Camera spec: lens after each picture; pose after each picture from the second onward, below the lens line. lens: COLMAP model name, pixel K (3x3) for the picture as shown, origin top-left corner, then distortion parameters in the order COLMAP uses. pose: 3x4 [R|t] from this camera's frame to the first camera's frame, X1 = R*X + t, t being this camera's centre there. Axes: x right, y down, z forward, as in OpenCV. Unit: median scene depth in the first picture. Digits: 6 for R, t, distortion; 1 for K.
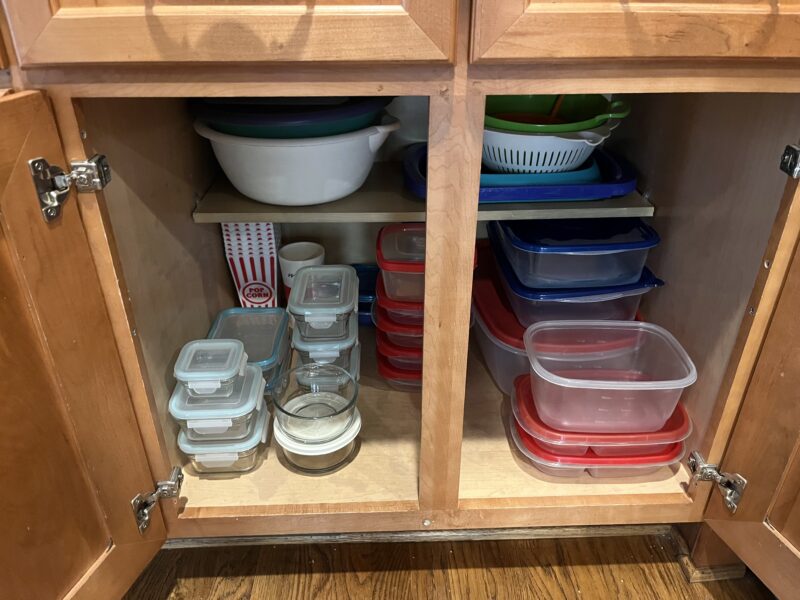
lens RADIAL K [[604.2, 0, 400.0], [0, 604.2, 300.0], [0, 0, 1]] dist [-0.028144, -0.001763]
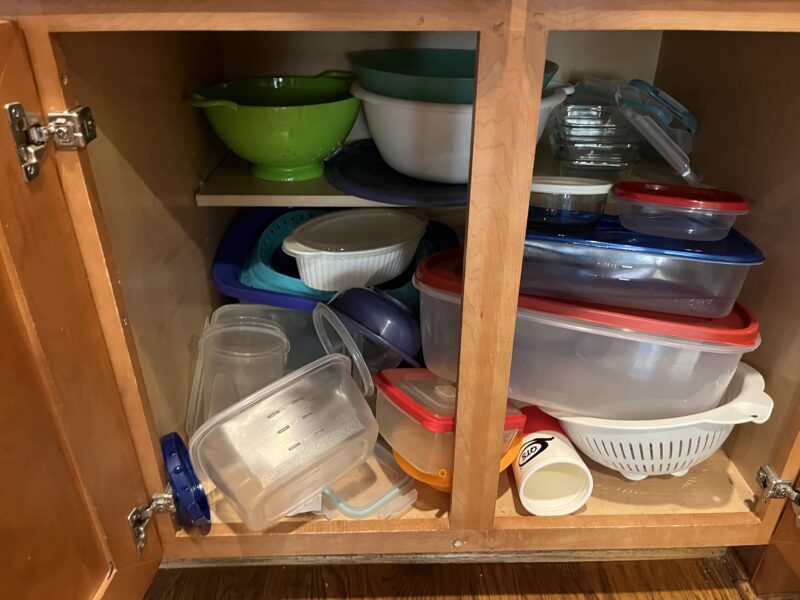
lens RADIAL K [[613.6, 0, 400.0], [0, 613.6, 300.0], [0, 0, 1]] dist [0.000292, -0.061133]
pose [[0.999871, 0.005744, -0.014975, -0.029814], [-0.005879, 0.999942, -0.008997, 0.023795], [0.014922, 0.009084, 0.999847, 0.107364]]
